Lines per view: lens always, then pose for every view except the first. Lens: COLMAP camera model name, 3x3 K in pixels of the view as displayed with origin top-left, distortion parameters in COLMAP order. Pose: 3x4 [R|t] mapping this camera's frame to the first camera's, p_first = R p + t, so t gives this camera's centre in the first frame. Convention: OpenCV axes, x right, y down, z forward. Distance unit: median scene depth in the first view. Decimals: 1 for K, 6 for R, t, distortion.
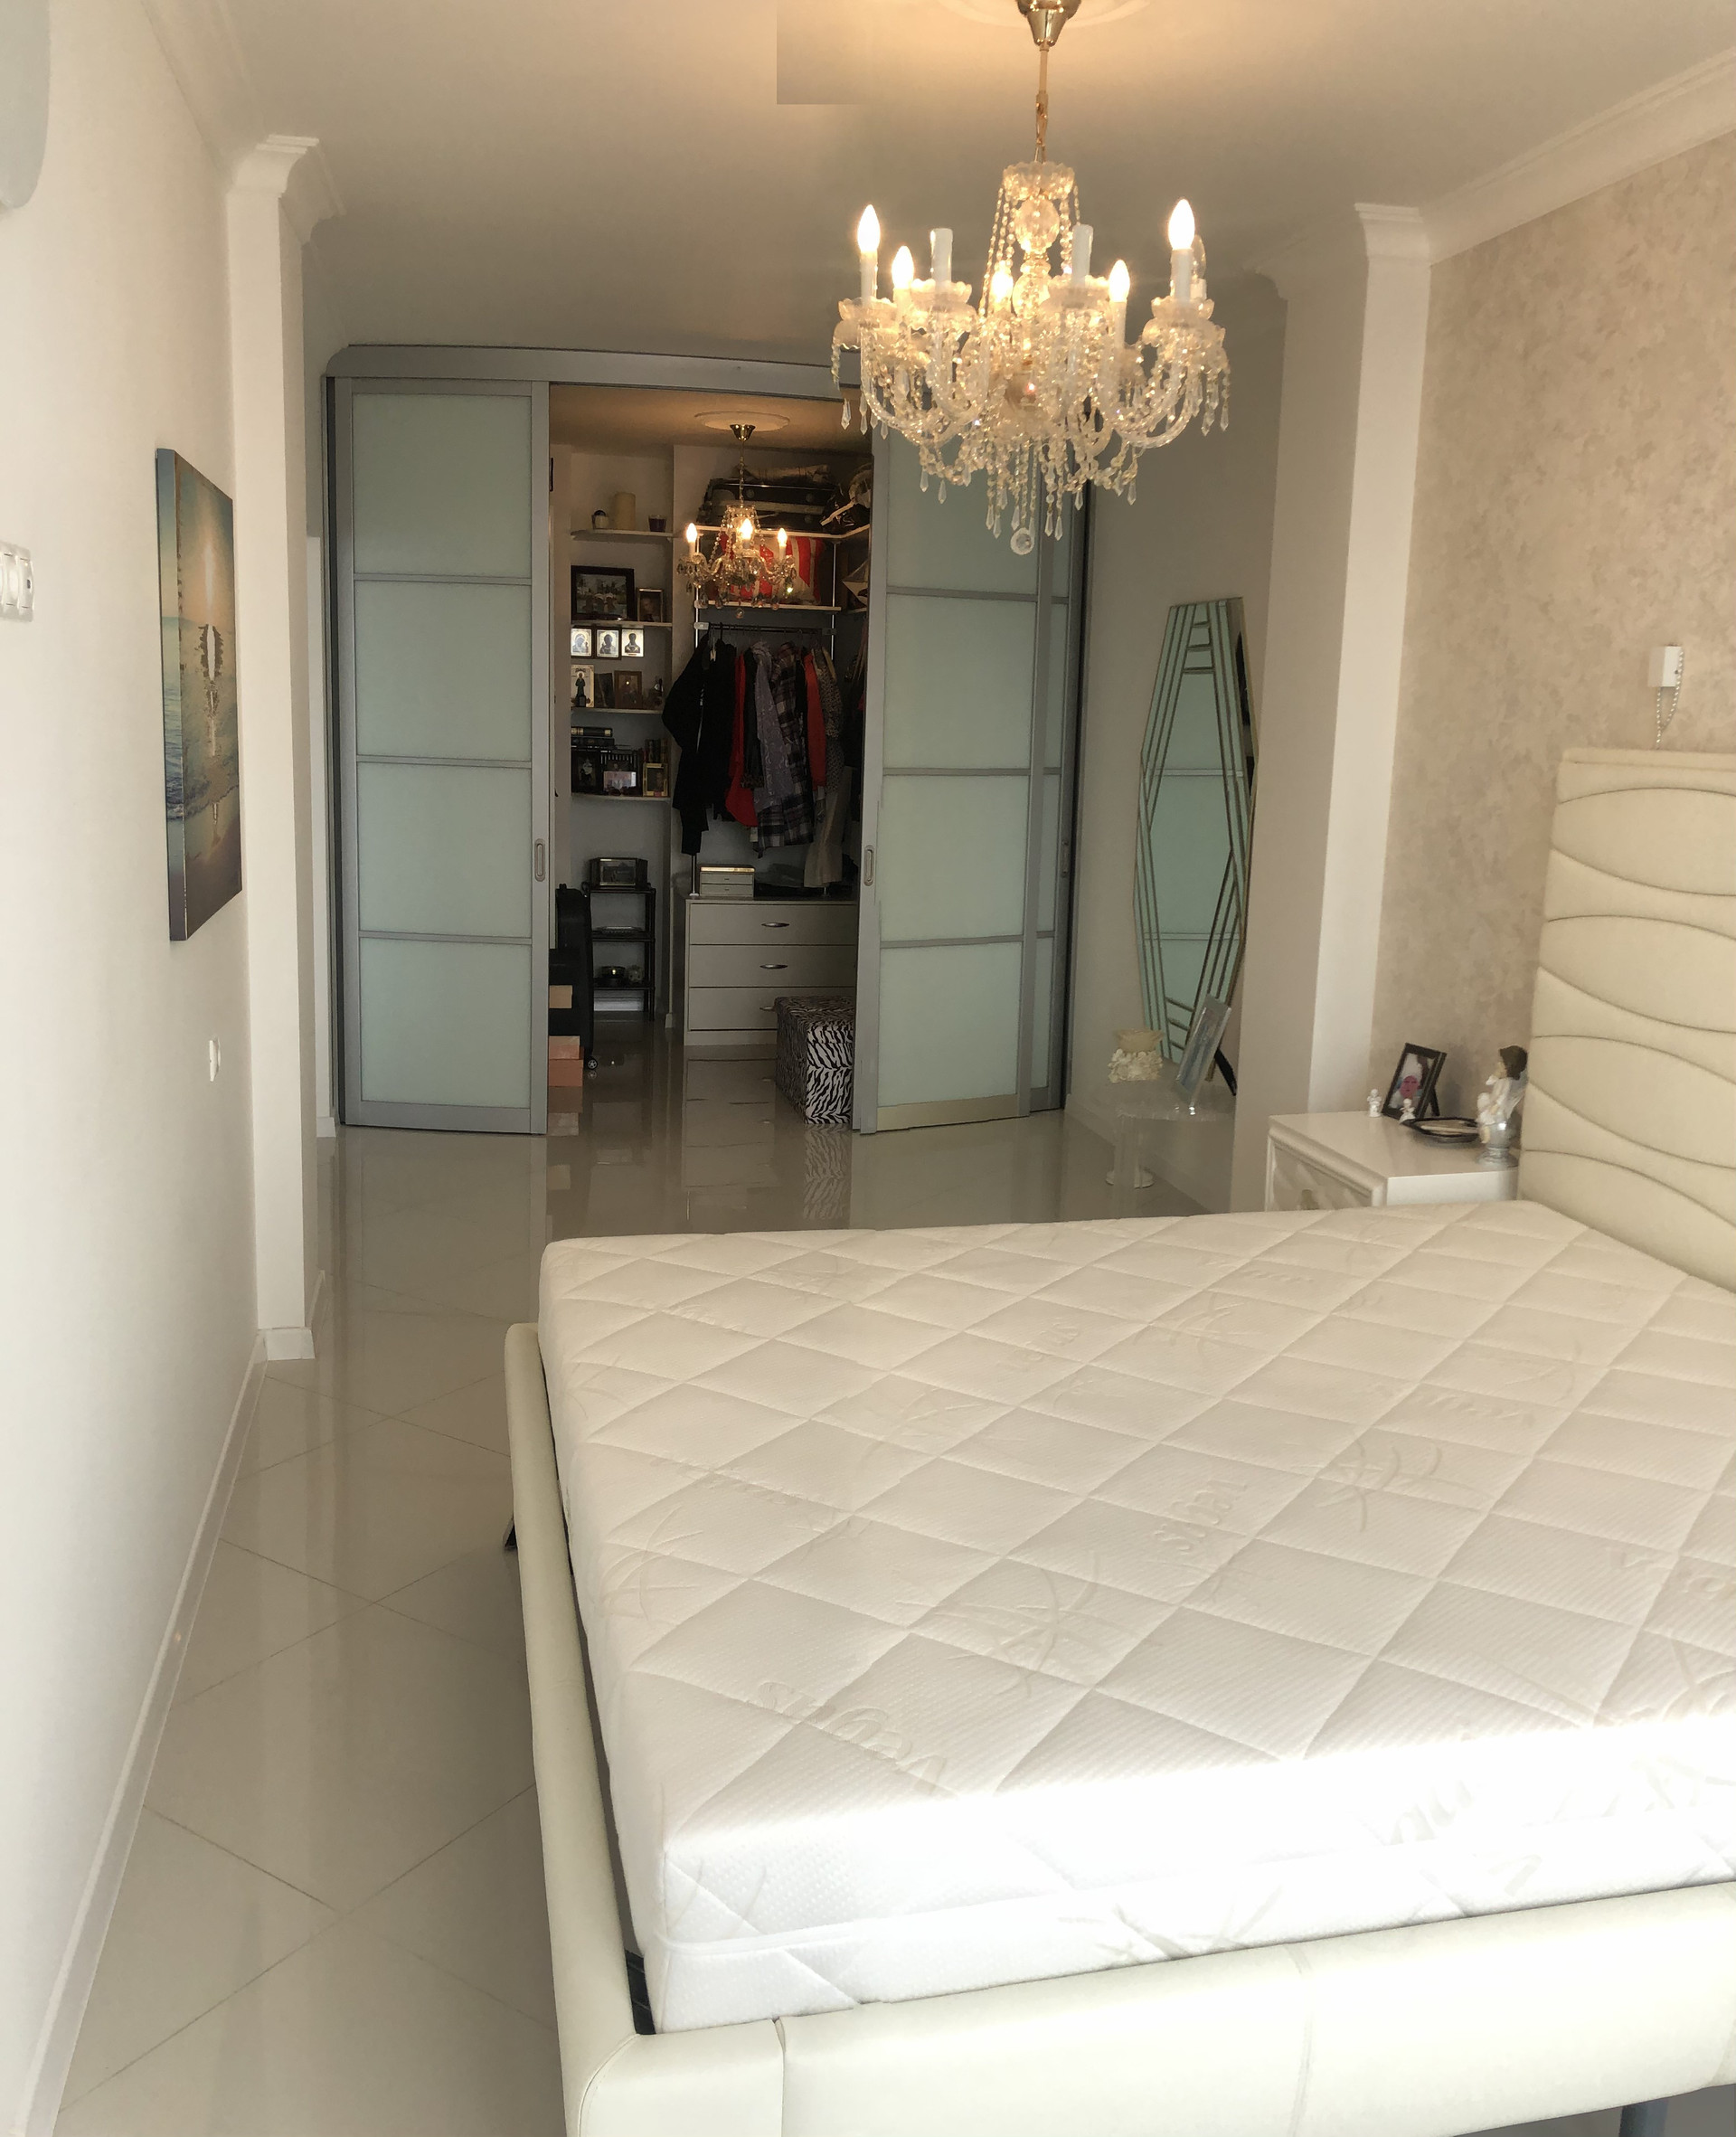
lens RADIAL K [[1920.6, 0, 879.8], [0, 1920.6, 1058.0], [0, 0, 1]] dist [0.050326, -0.000808]
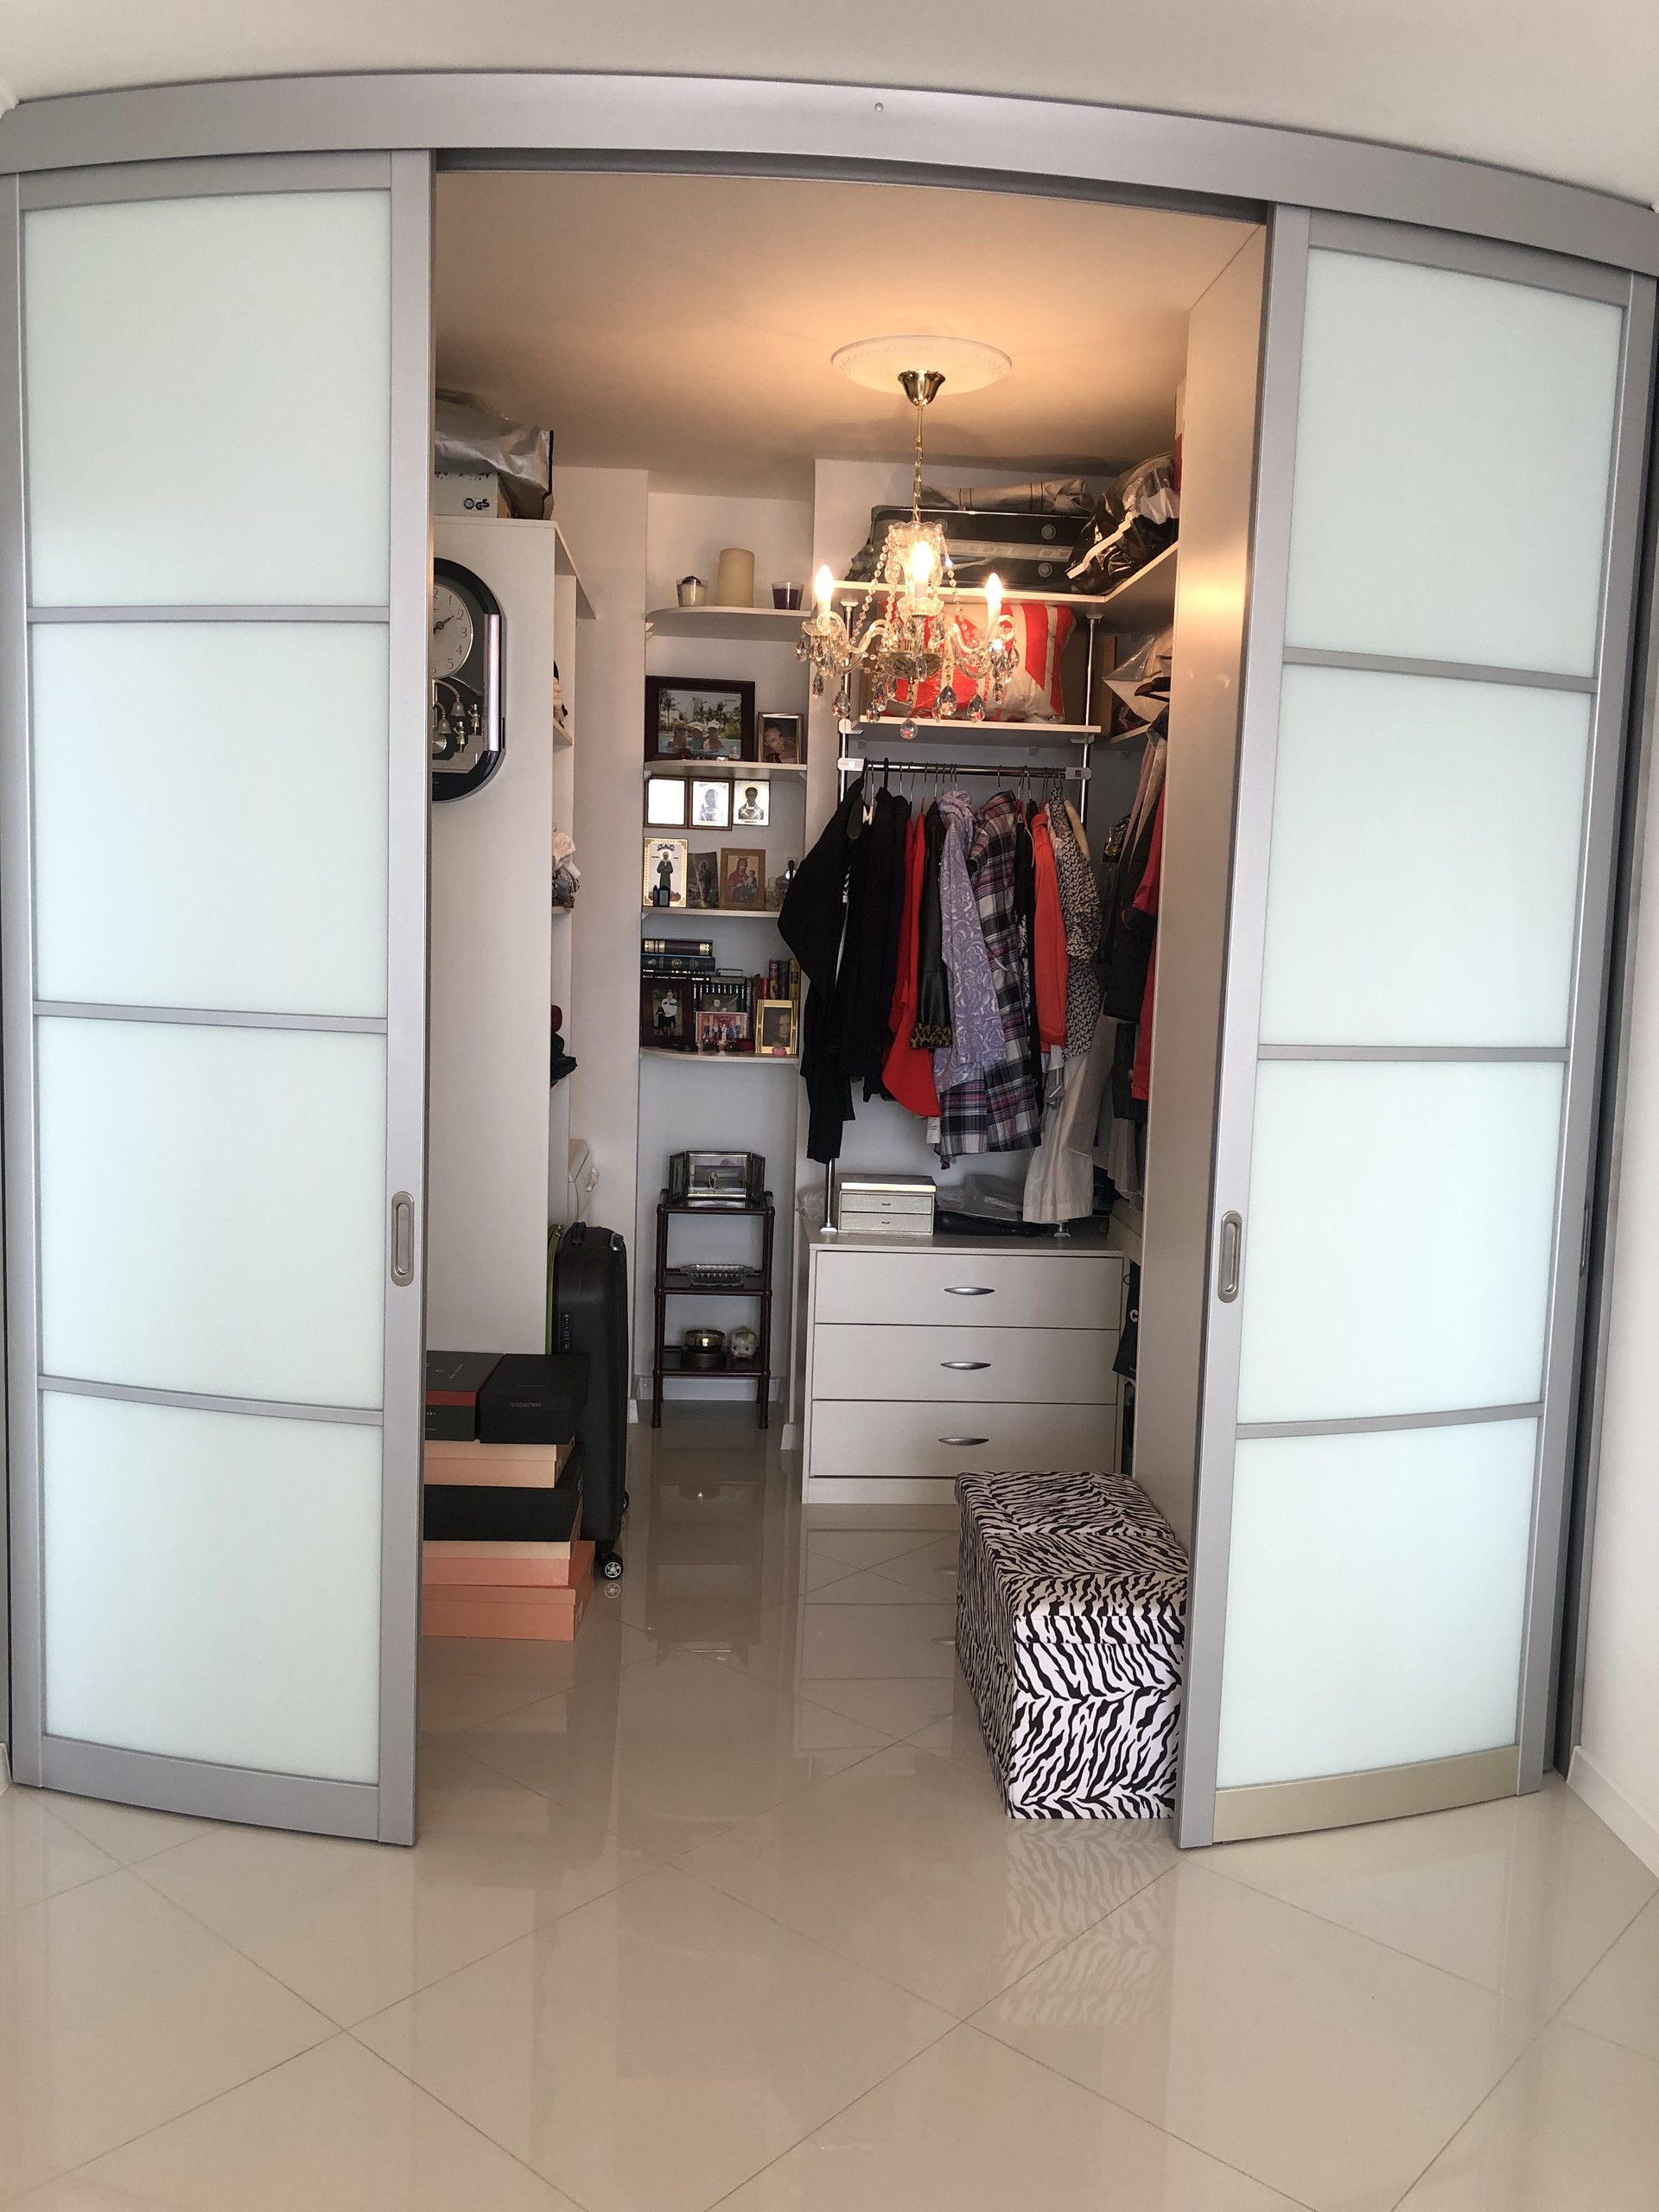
lens RADIAL K [[1801.0, 0, 829.8], [0, 1801.0, 1116.3], [0, 0, 1]] dist [0.097731, -0.005953]
pose [[0.987597, 0.017328, -0.156053, -0.013531], [-0.028012, 0.997392, -0.066522, -0.083892], [0.154493, 0.070068, 0.985506, 0.474053]]
